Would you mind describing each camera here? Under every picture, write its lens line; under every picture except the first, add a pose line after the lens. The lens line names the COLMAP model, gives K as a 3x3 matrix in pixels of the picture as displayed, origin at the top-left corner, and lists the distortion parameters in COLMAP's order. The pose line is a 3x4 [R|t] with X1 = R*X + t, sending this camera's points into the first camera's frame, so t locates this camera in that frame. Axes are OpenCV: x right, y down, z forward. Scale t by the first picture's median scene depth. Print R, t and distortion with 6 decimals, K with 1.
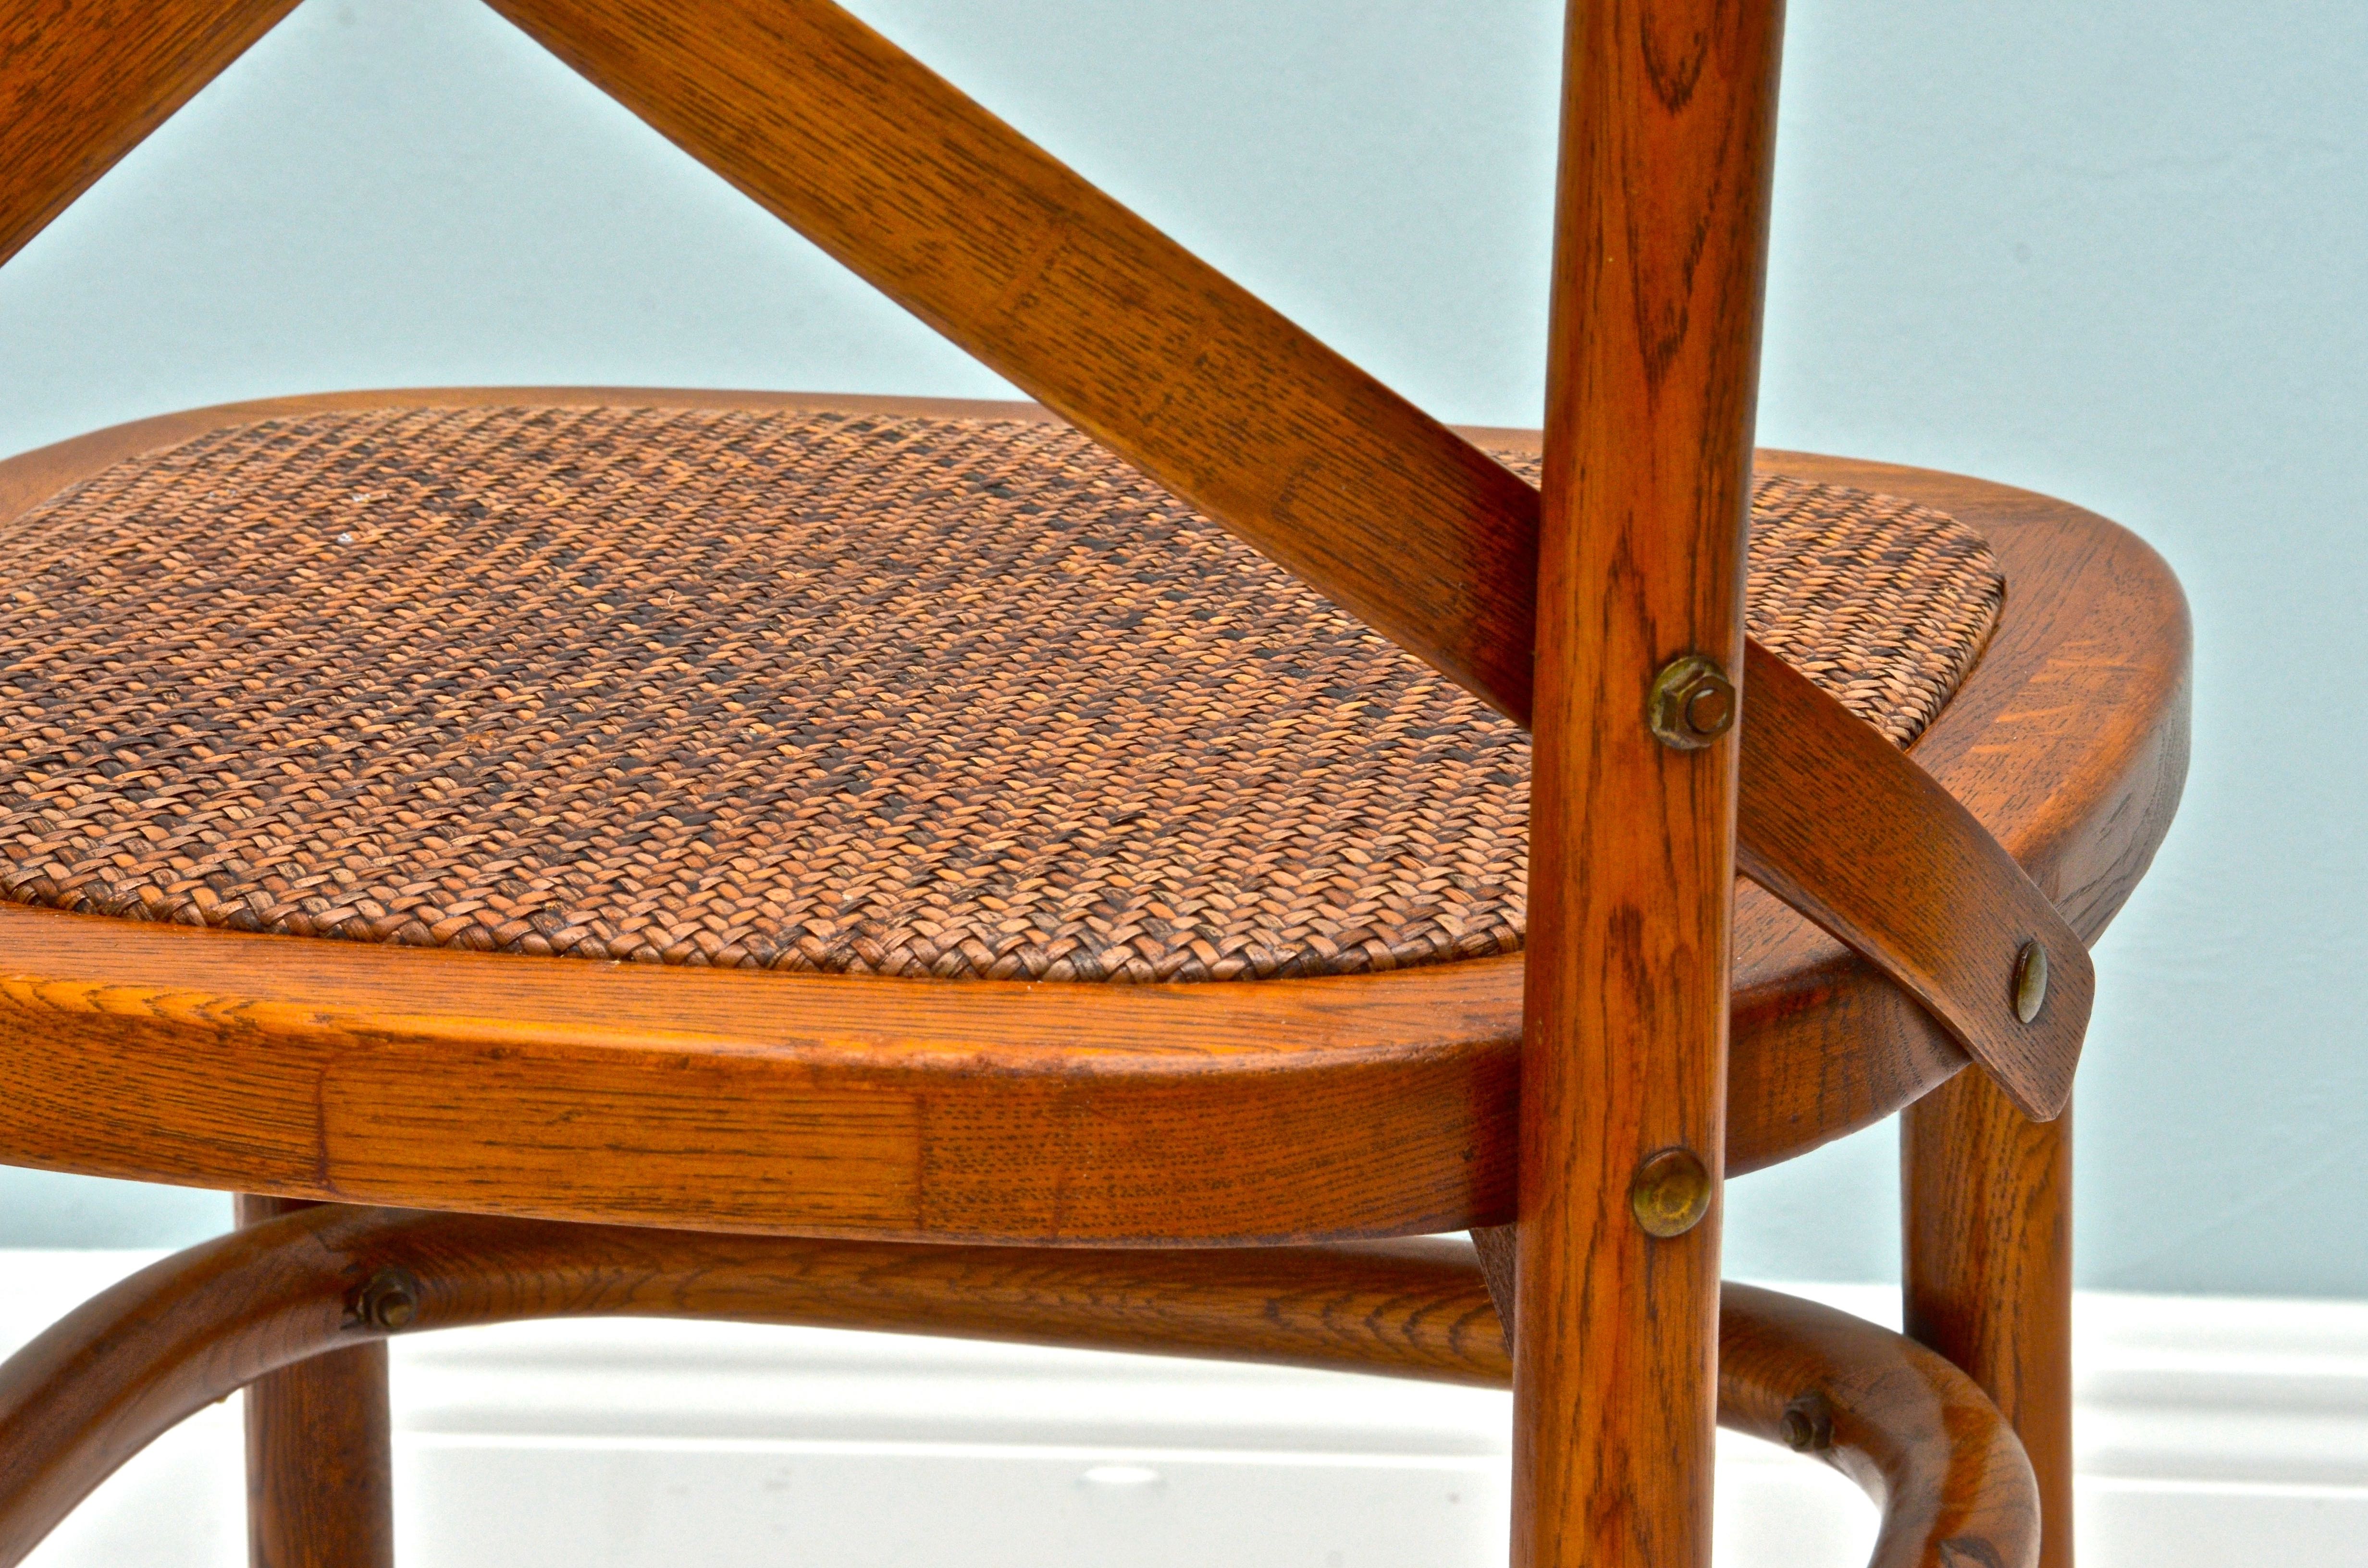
lens RADIAL K [[6695.8, 0, 1184.0], [0, 6695.8, 784.0], [0, 0, 1]] dist [0.256166, 0.044378]
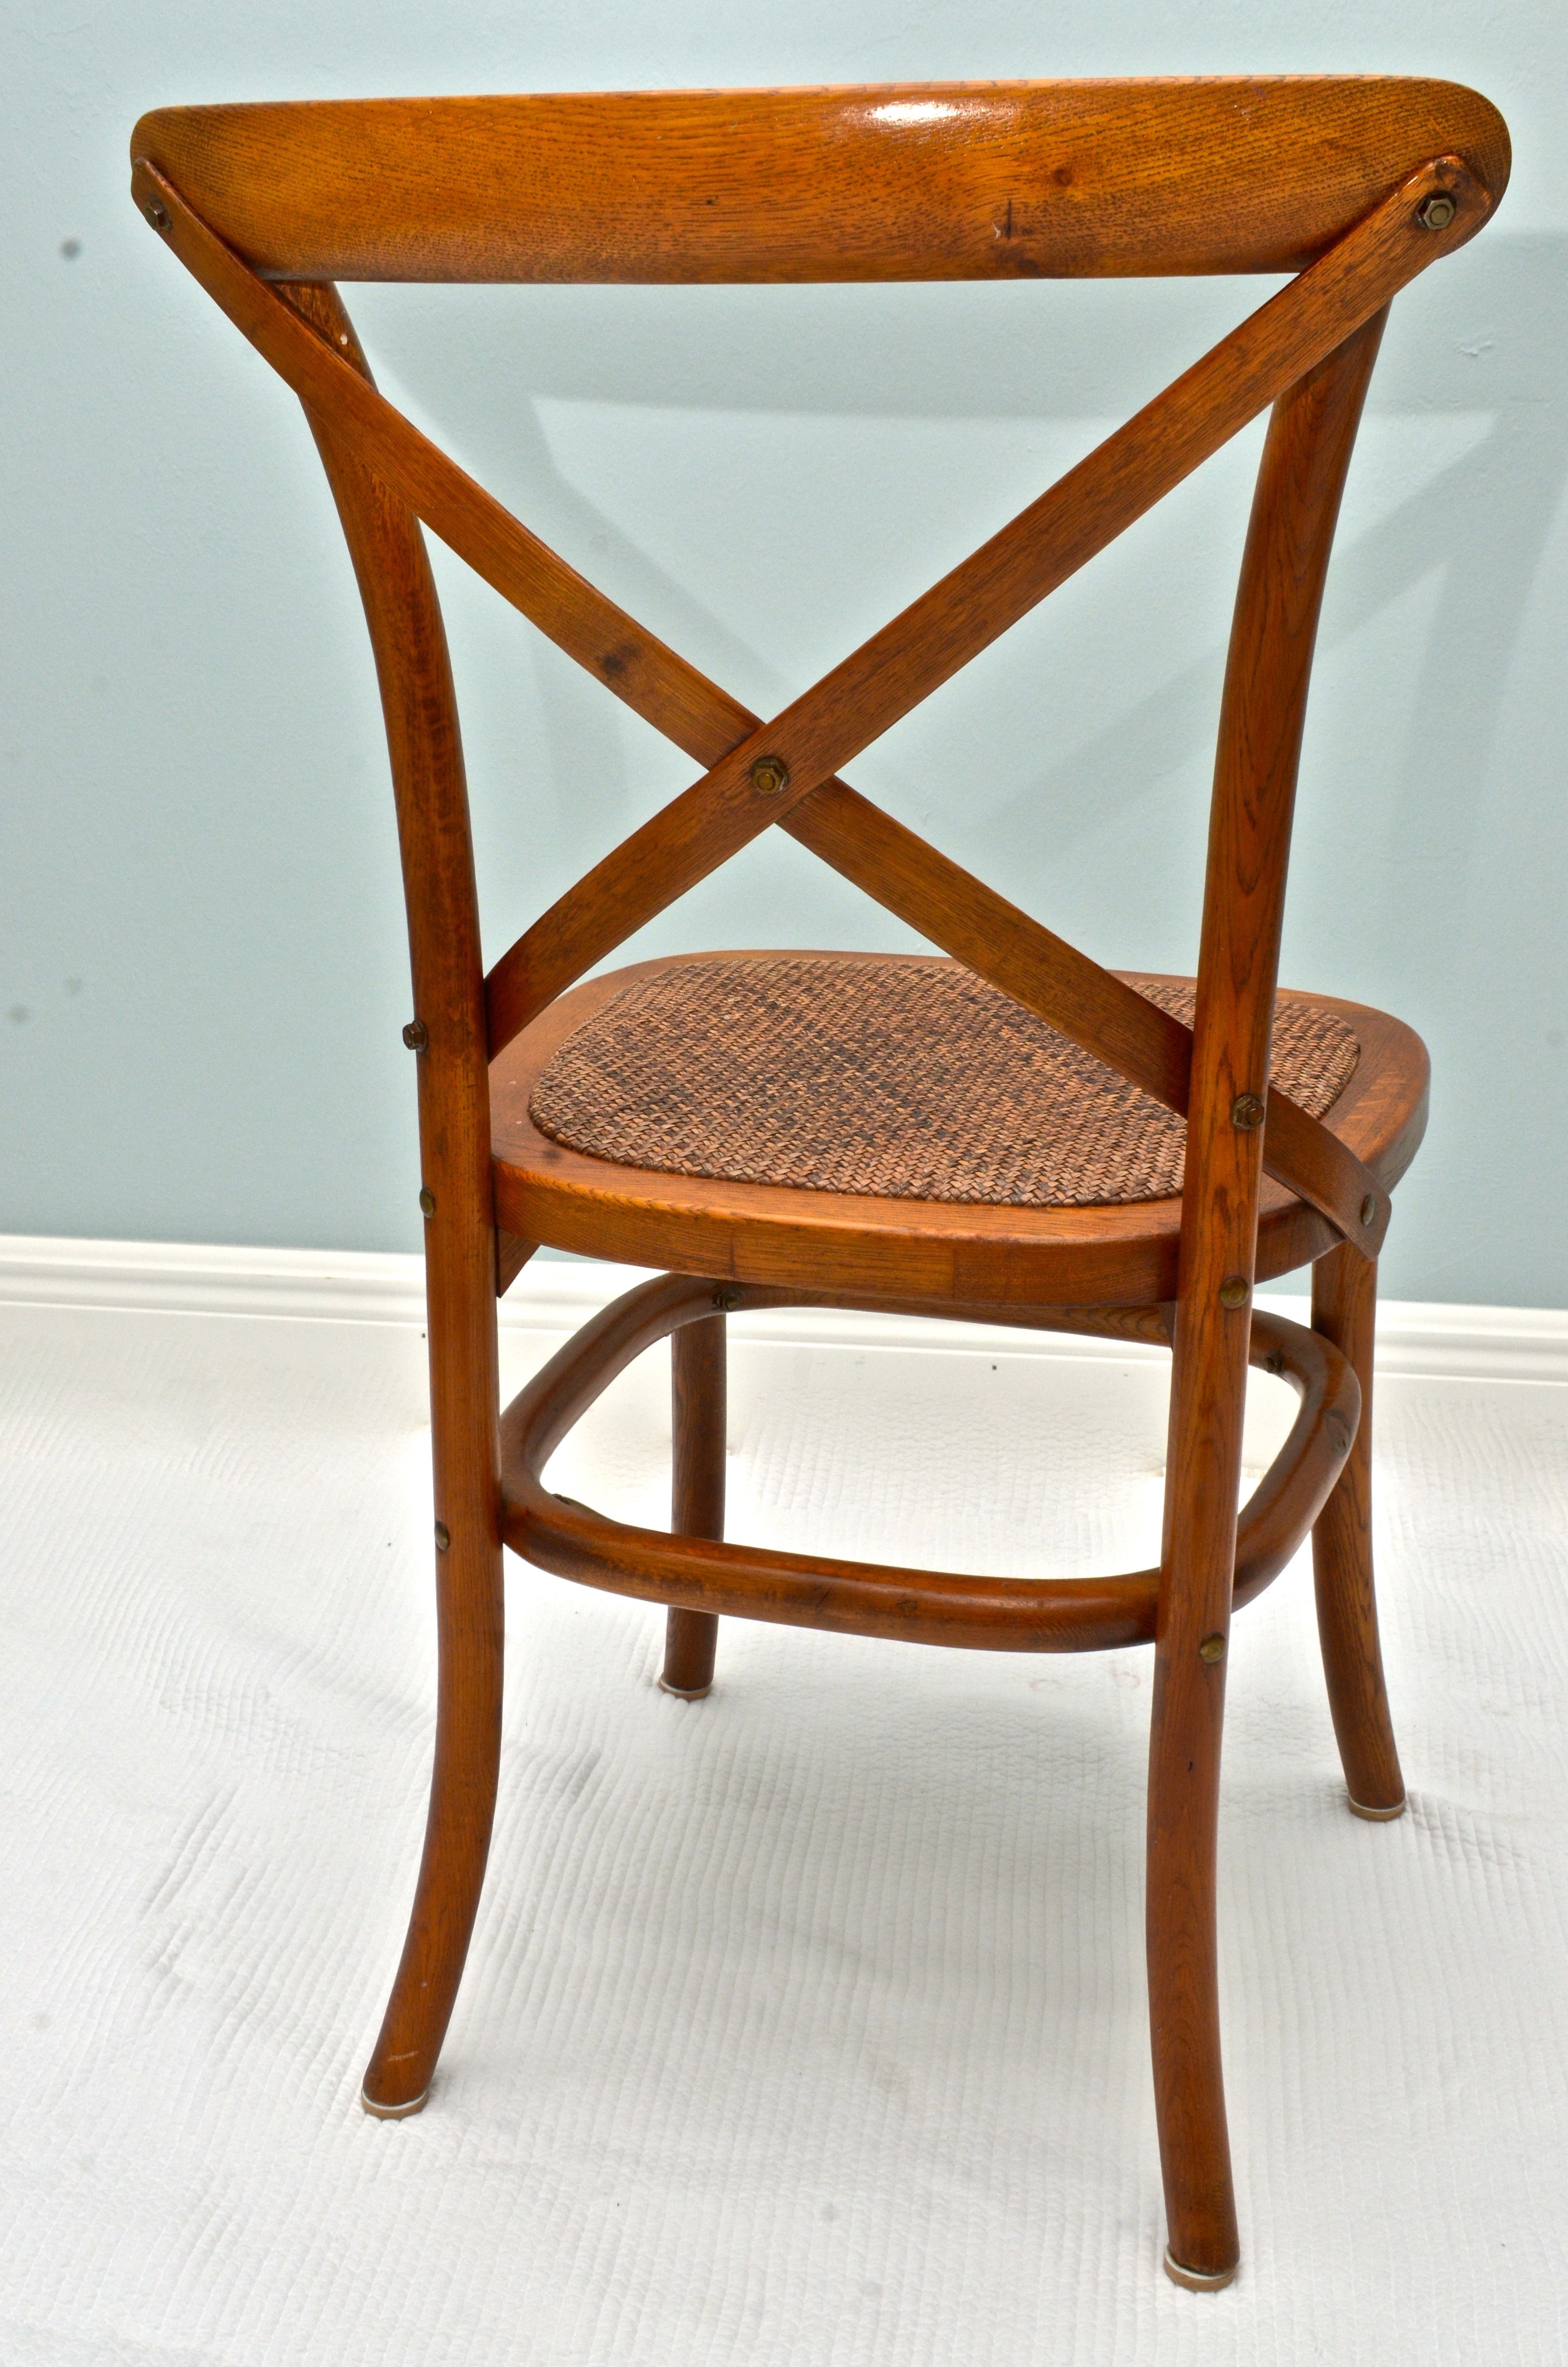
lens RADIAL K [[2878.2, 0, 784.0], [0, 2878.2, 1183.5], [0, 0, 1]] dist [-0.103696, 0.025248]
pose [[0.997560, 0.022545, -0.066073, -0.030481], [-0.018739, 0.998160, 0.057665, -0.042779], [0.067251, -0.056287, 0.996147, -0.145576]]
